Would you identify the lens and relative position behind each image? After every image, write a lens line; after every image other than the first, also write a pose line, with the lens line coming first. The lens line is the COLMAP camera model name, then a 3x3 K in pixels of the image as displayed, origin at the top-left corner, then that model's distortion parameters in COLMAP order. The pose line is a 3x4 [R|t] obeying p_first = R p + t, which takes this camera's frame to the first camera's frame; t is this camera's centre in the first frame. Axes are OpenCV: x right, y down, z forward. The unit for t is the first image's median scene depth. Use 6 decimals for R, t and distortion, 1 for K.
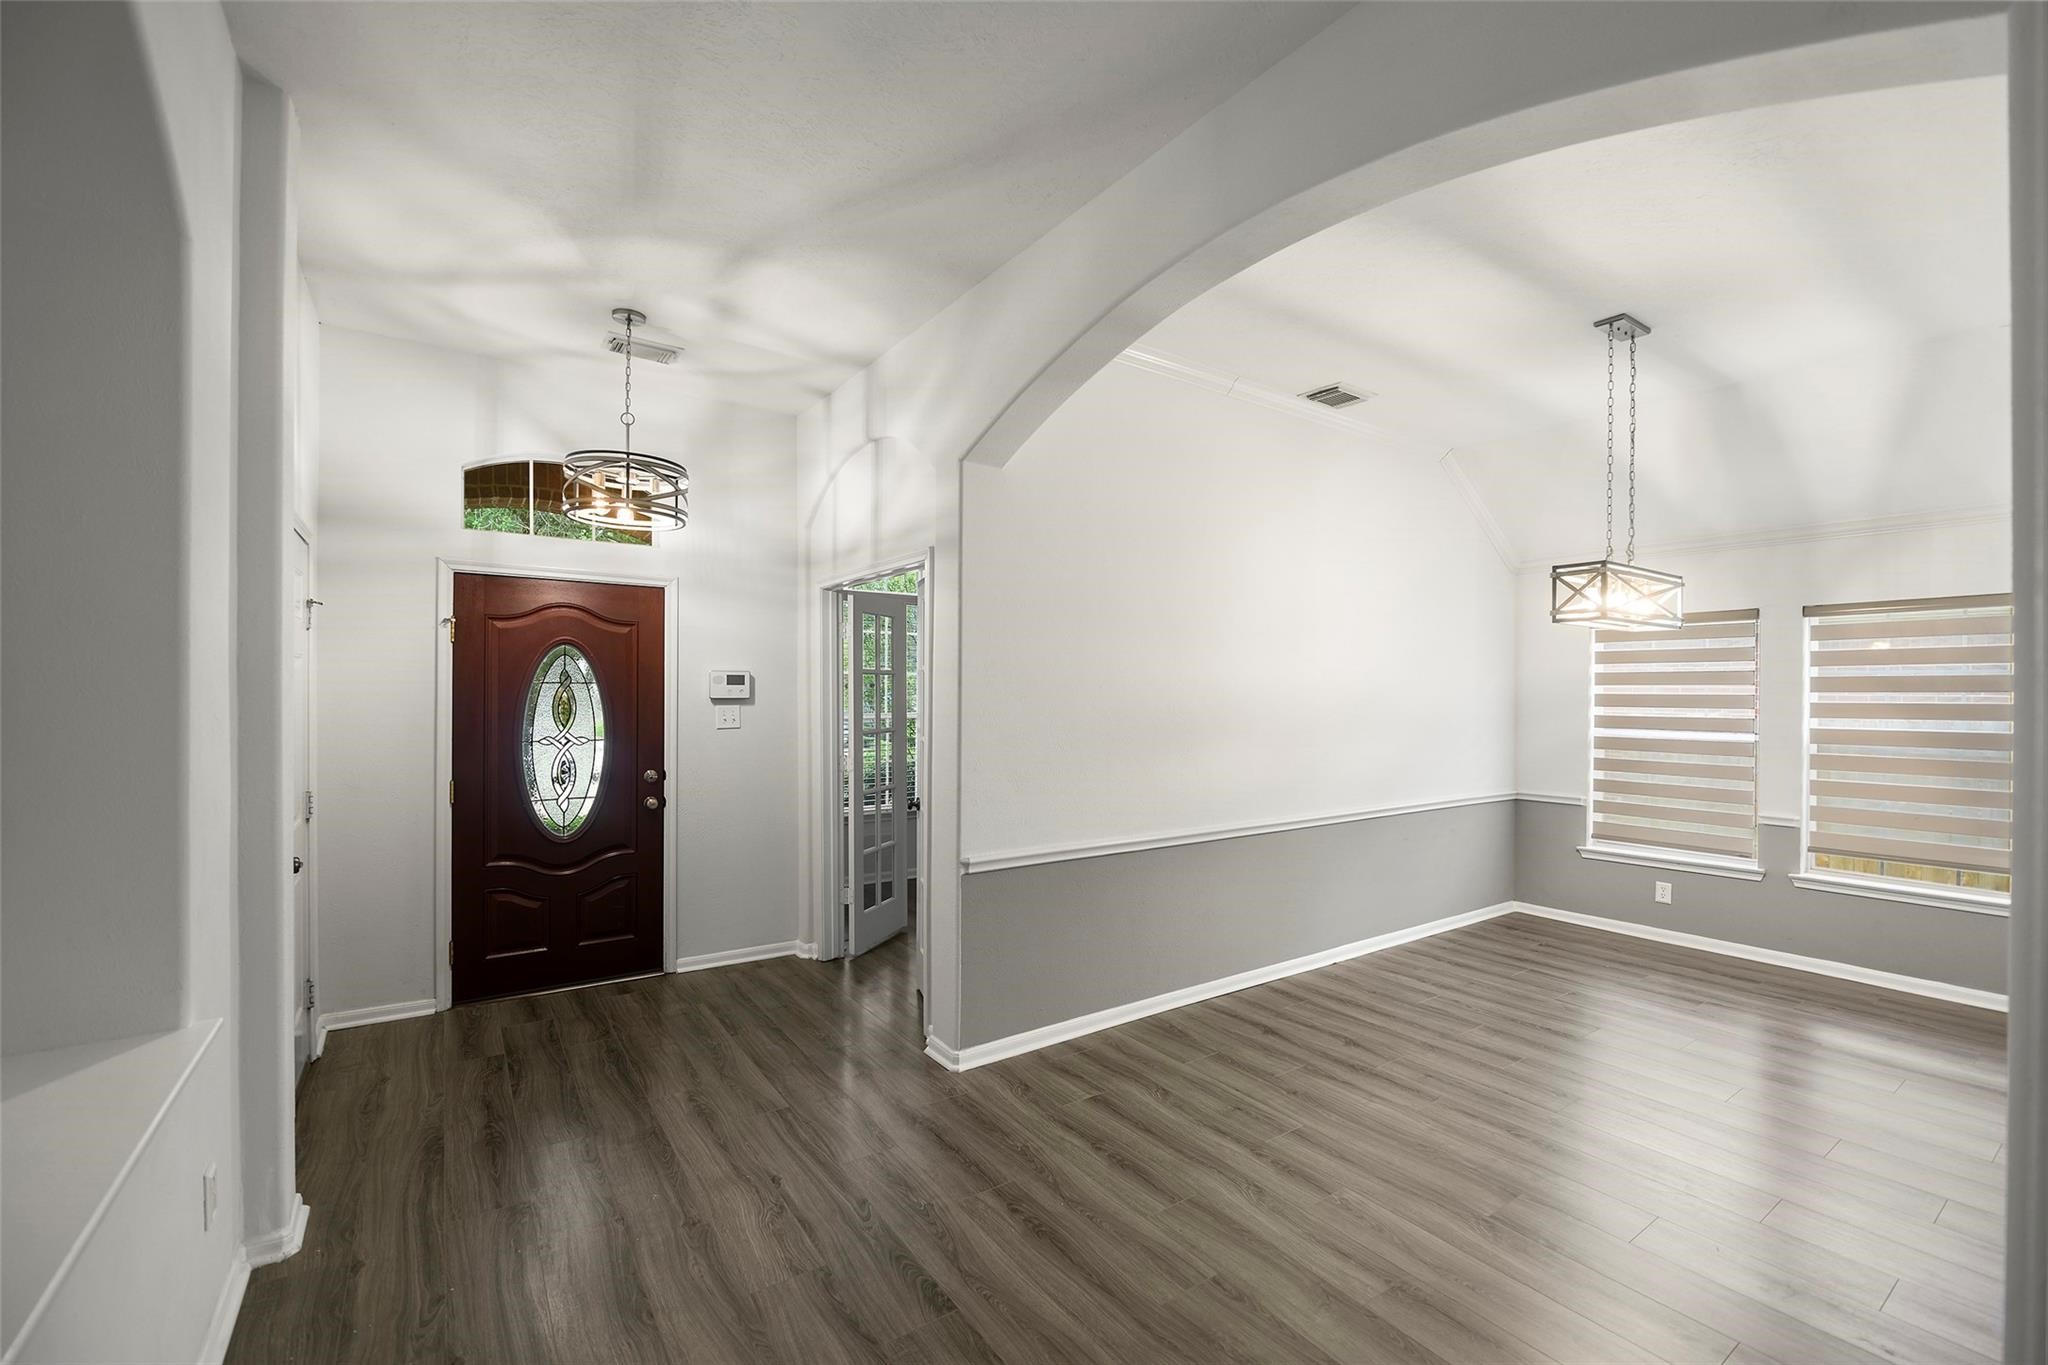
lens RADIAL K [[861.4, 0, 1025.9], [0, 861.4, 689.8], [0, 0, 1]] dist [-0.015865, 0.001683]
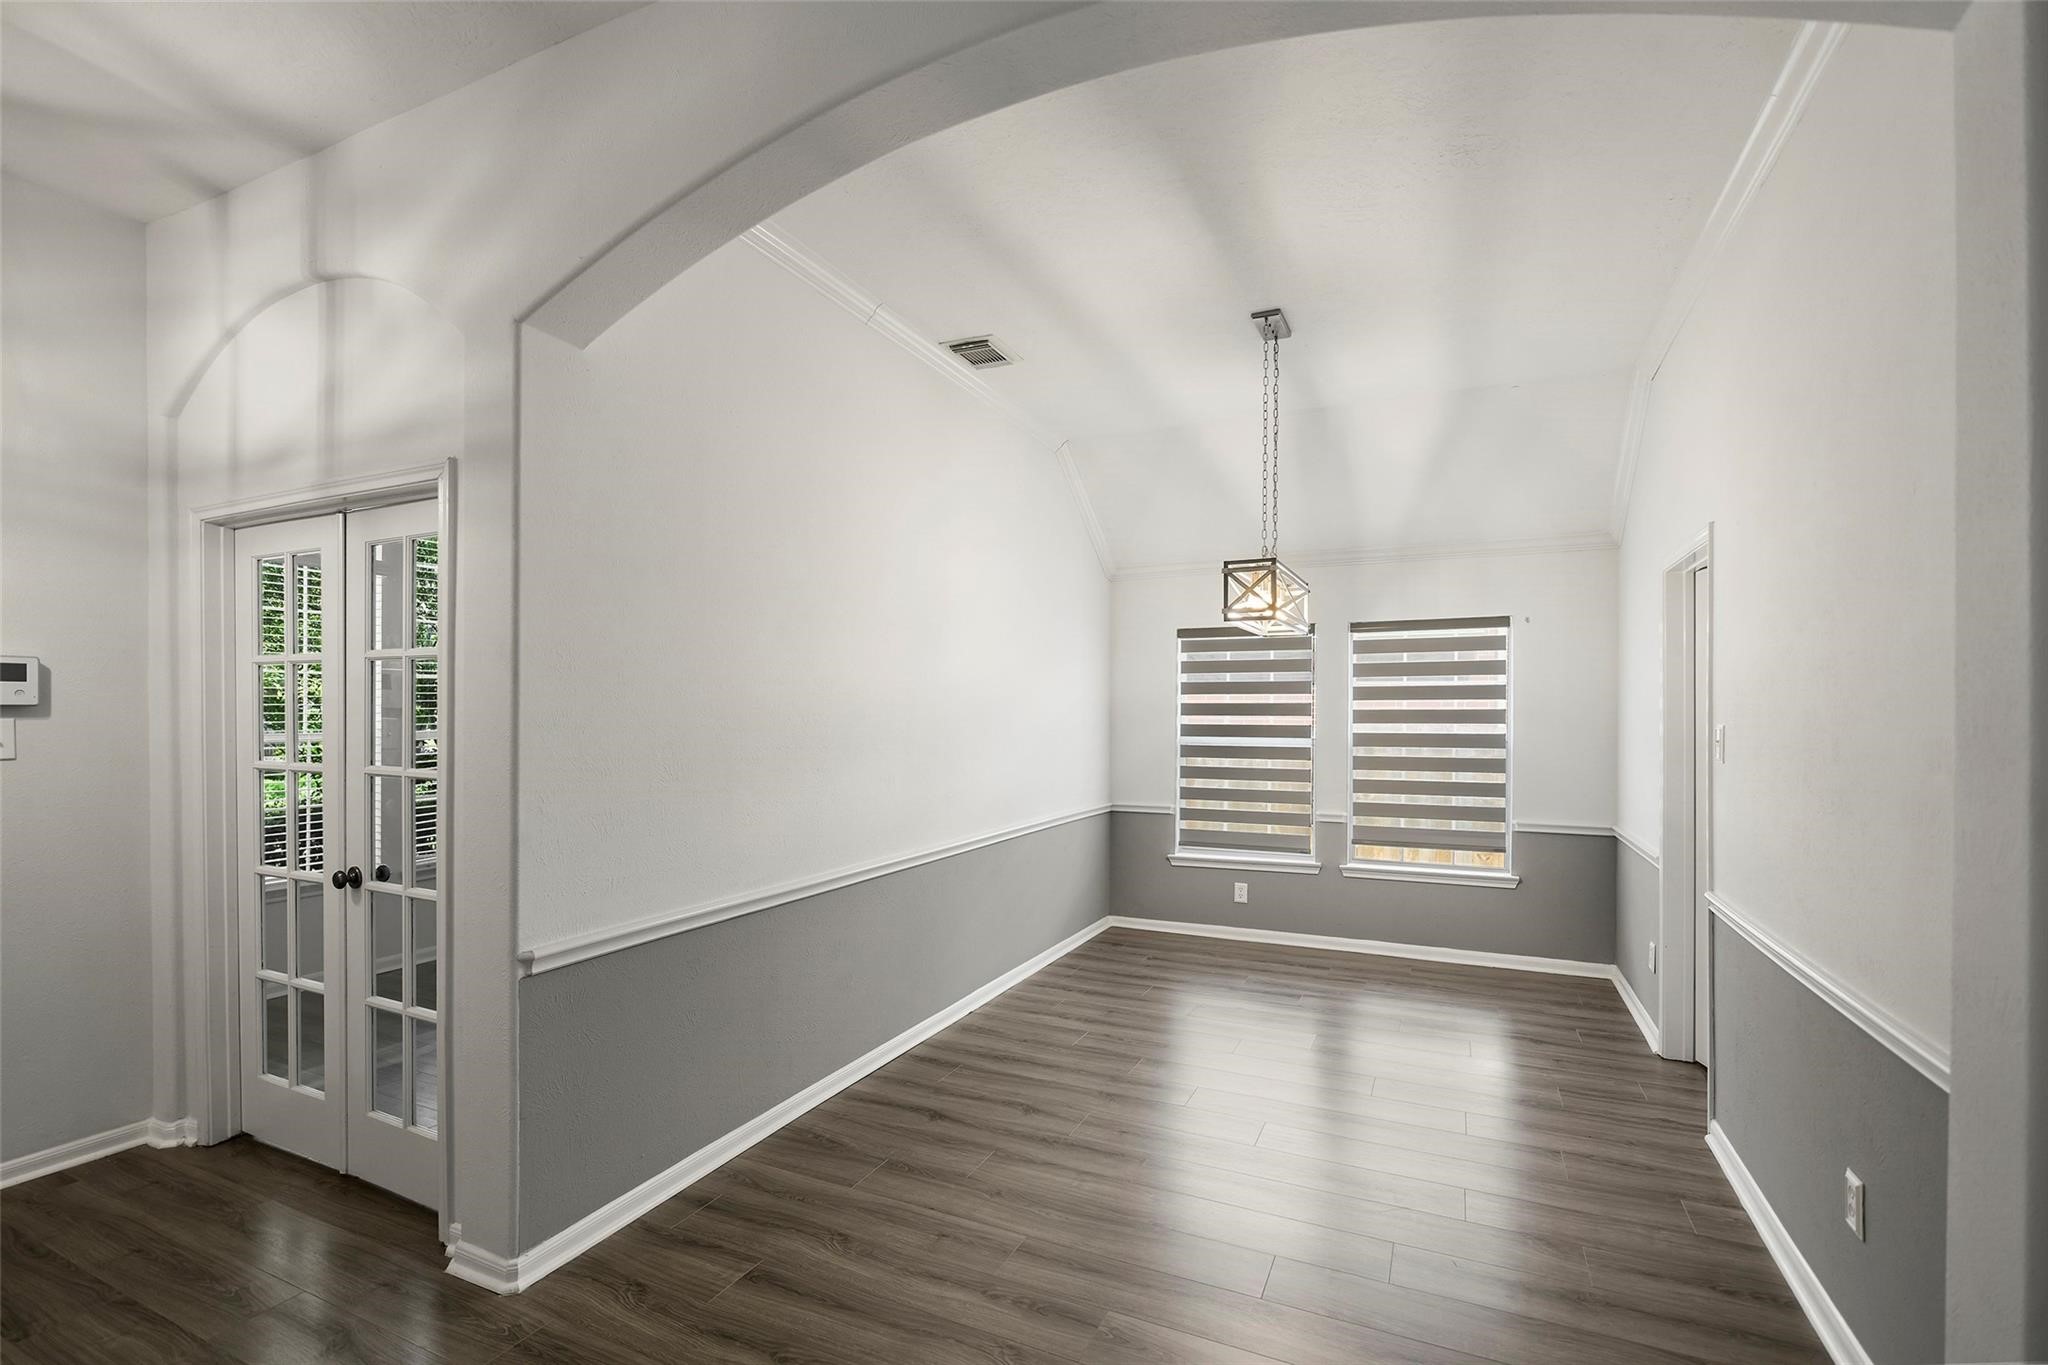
lens RADIAL K [[939.7, 0, 1014.7], [0, 939.7, 709.9], [0, 0, 1]] dist [-0.007236, -0.001522]
pose [[0.866263, -0.002161, 0.499584, -0.091667], [0.001120, 0.999997, 0.002384, 0.014738], [-0.499587, -0.001506, 0.866262, 0.198092]]
